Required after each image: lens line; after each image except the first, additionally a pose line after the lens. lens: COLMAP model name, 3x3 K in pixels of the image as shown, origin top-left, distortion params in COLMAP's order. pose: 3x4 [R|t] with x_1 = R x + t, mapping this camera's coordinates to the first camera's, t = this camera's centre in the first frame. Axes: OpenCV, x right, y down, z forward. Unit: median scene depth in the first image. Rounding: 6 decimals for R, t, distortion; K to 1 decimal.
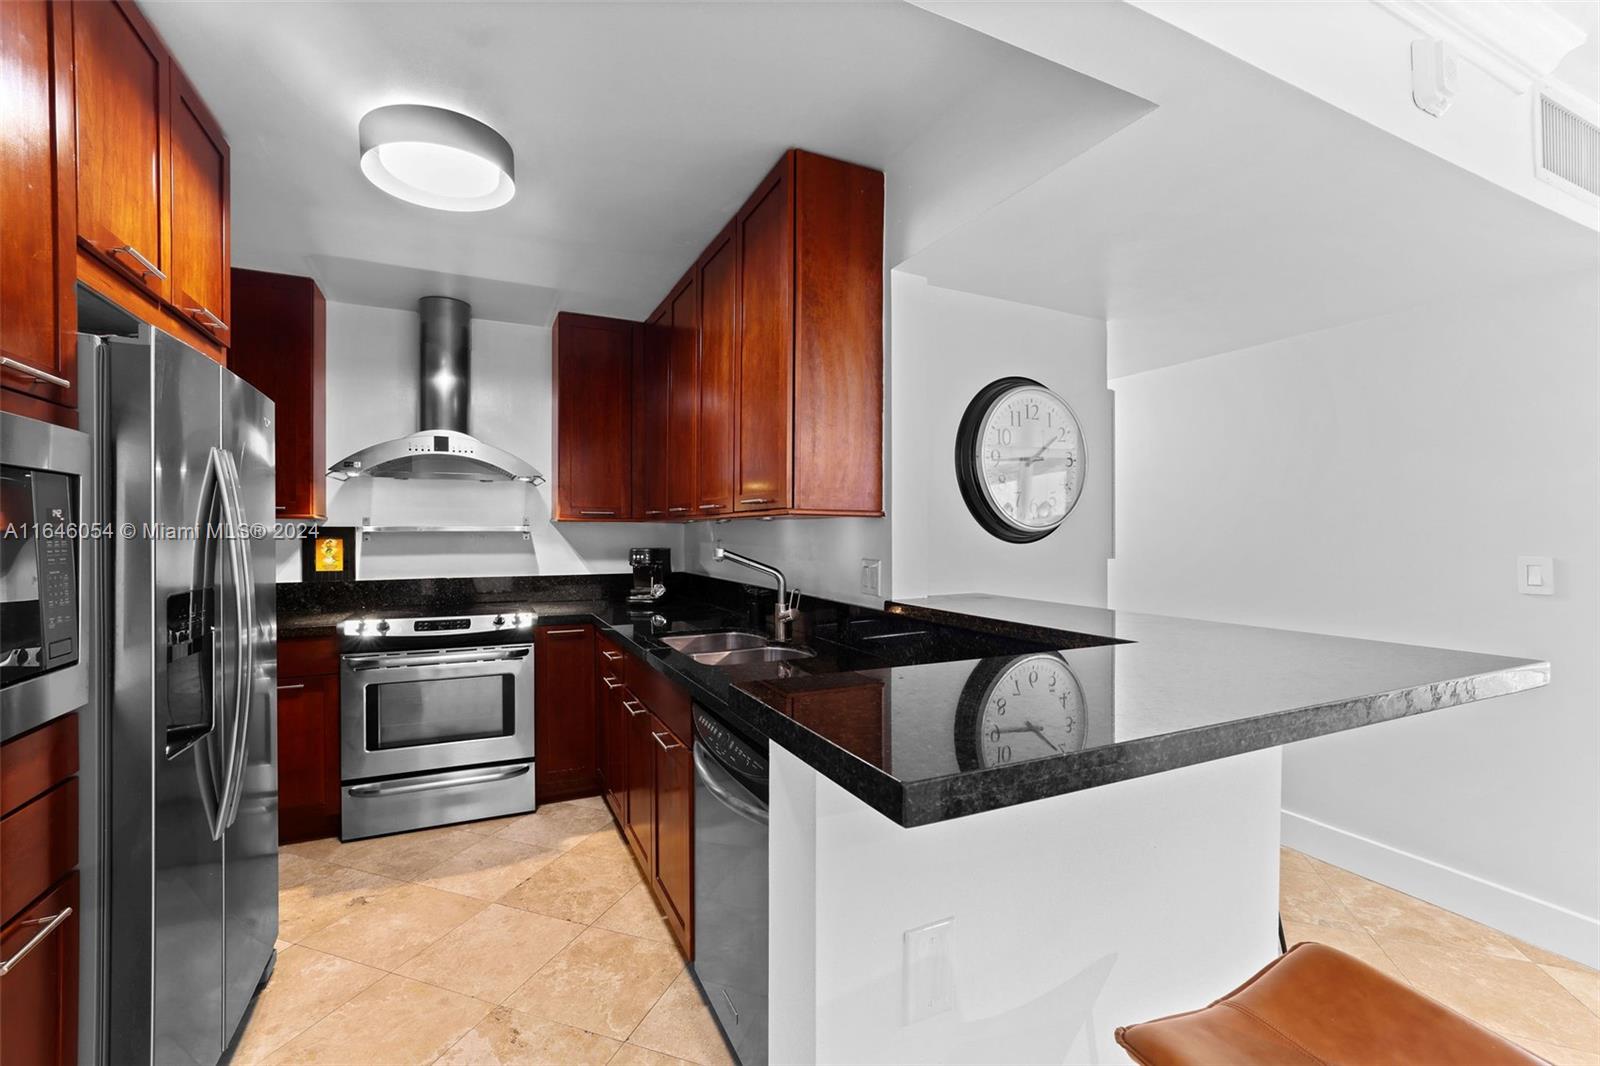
lens RADIAL K [[687.8, 0, 800.0], [0, 687.8, 533.0], [0, 0, 1]] dist [-0.033984, 0.015329]
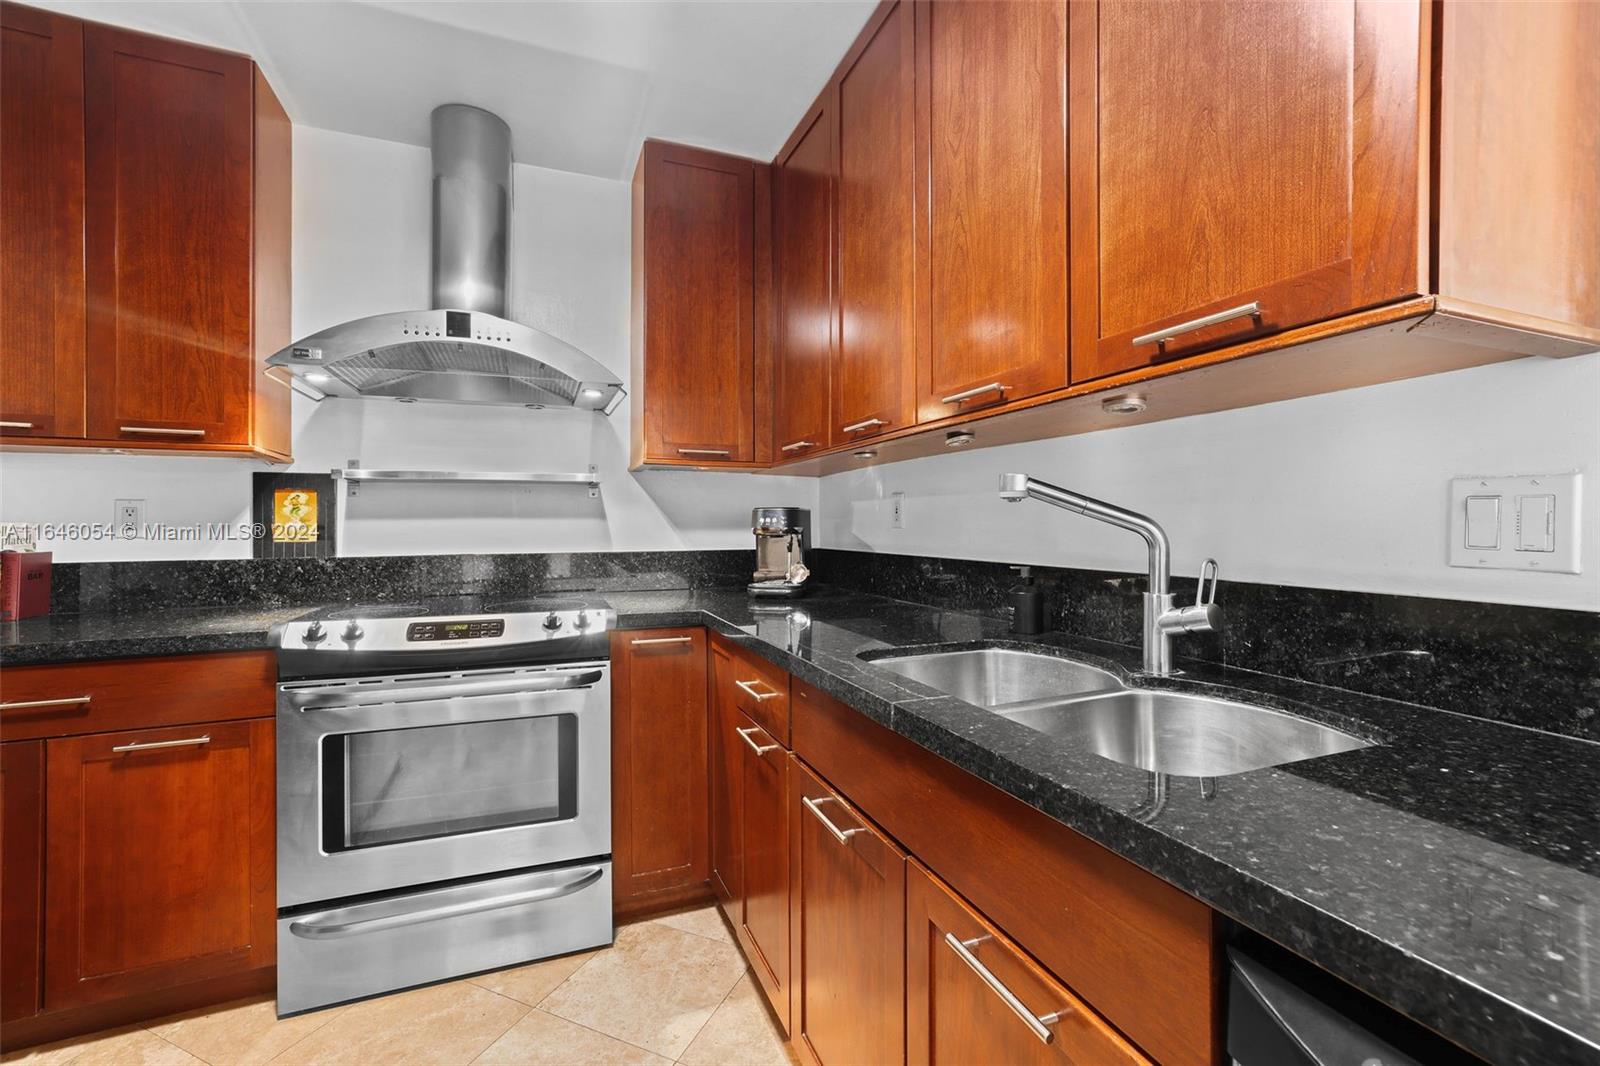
lens RADIAL K [[677.1, 0, 795.6], [0, 677.1, 523.4], [0, 0, 1]] dist [-0.035074, 0.019303]
pose [[0.996903, -0.004220, -0.078522, -0.192521], [0.003716, 0.999971, -0.006573, 0.049448], [0.078547, 0.006260, 0.996891, 0.453392]]
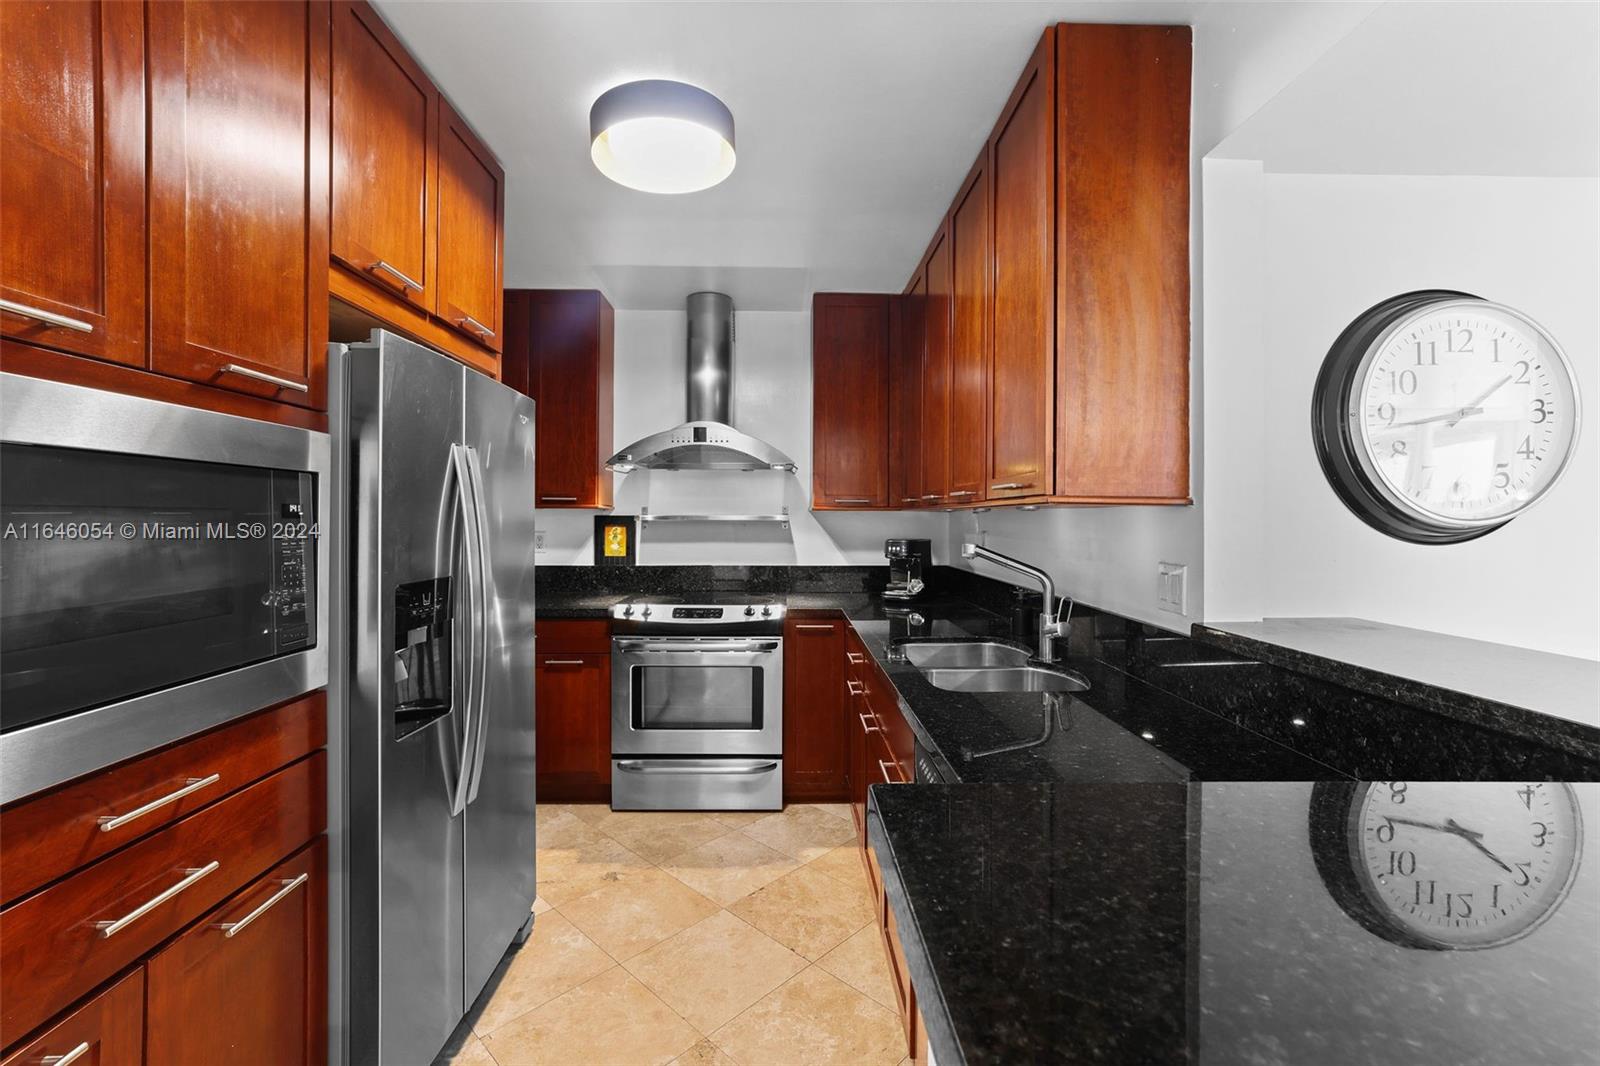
lens RADIAL K [[683.5, 0, 793.3], [0, 683.5, 516.1], [0, 0, 1]] dist [-0.032385, 0.016989]
pose [[0.908083, 0.002008, -0.418786, 0.029835], [-0.003967, 0.999985, -0.003808, -0.005984], [0.418772, 0.005120, 0.908077, 0.135584]]
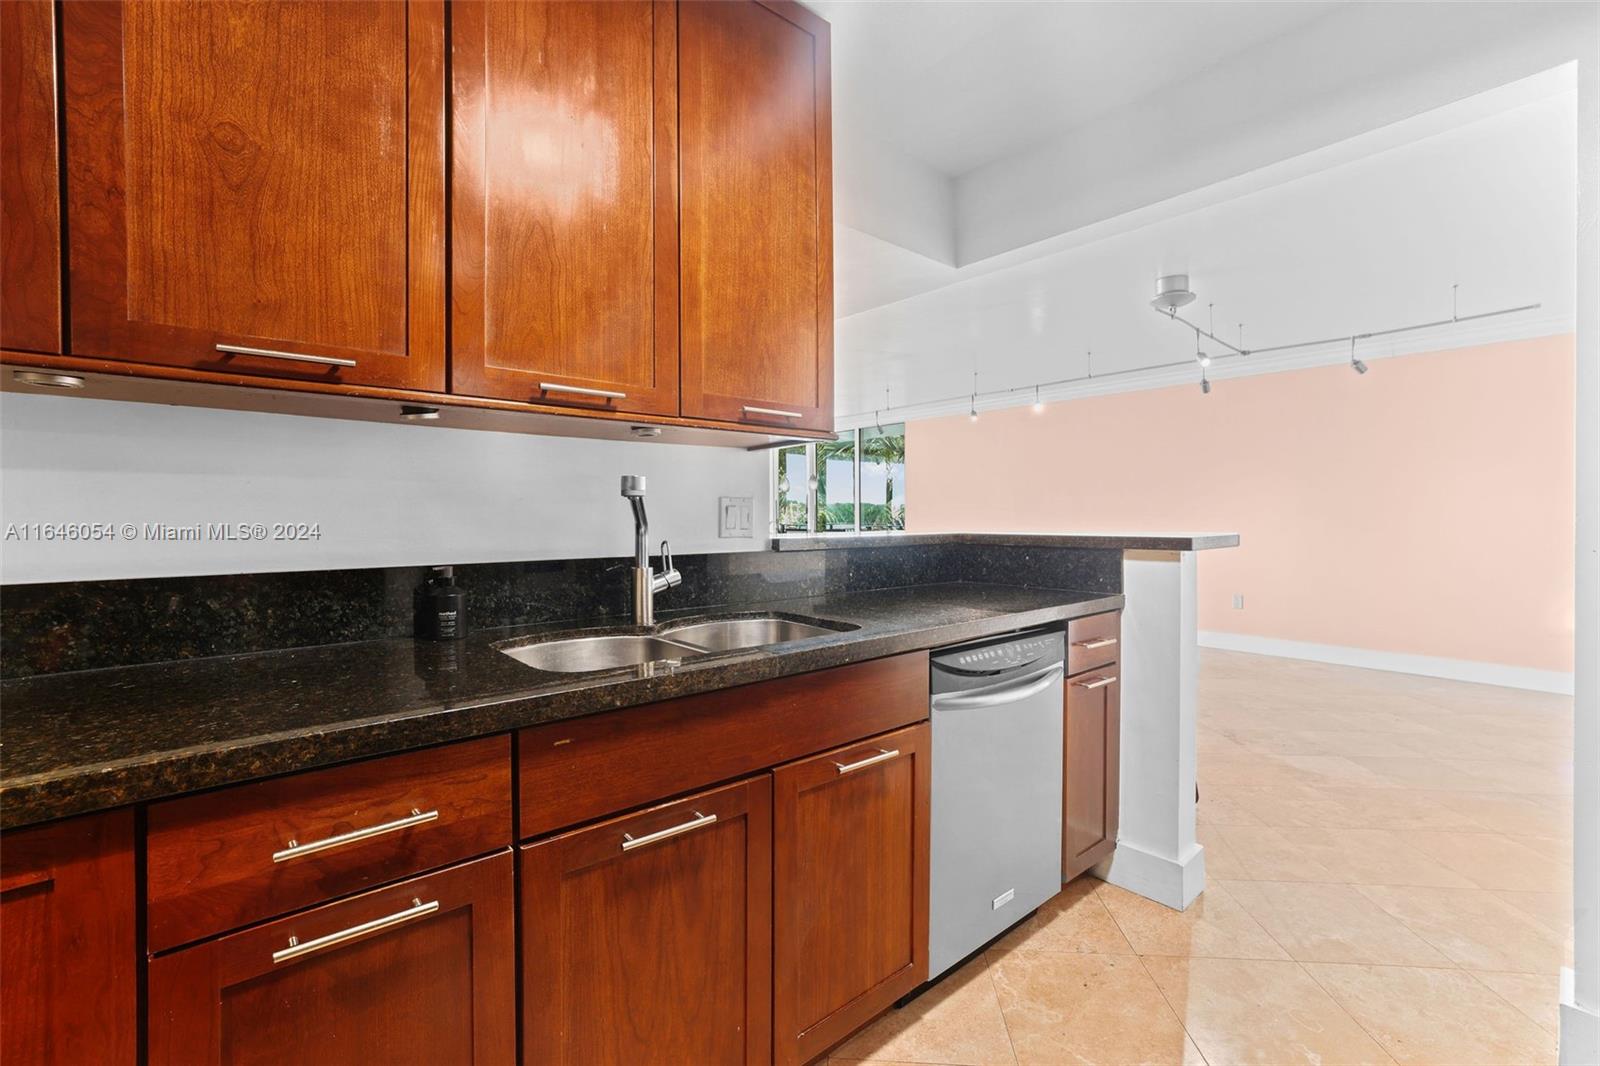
lens RADIAL K [[698.9, 0, 799.3], [0, 698.9, 522.7], [0, 0, 1]] dist [-0.033603, 0.019713]
pose [[-0.267141, -0.007825, 0.963626, -0.575101], [0.005652, 0.999937, 0.009687, 0.046301], [-0.963641, 0.008034, -0.267080, 0.864342]]
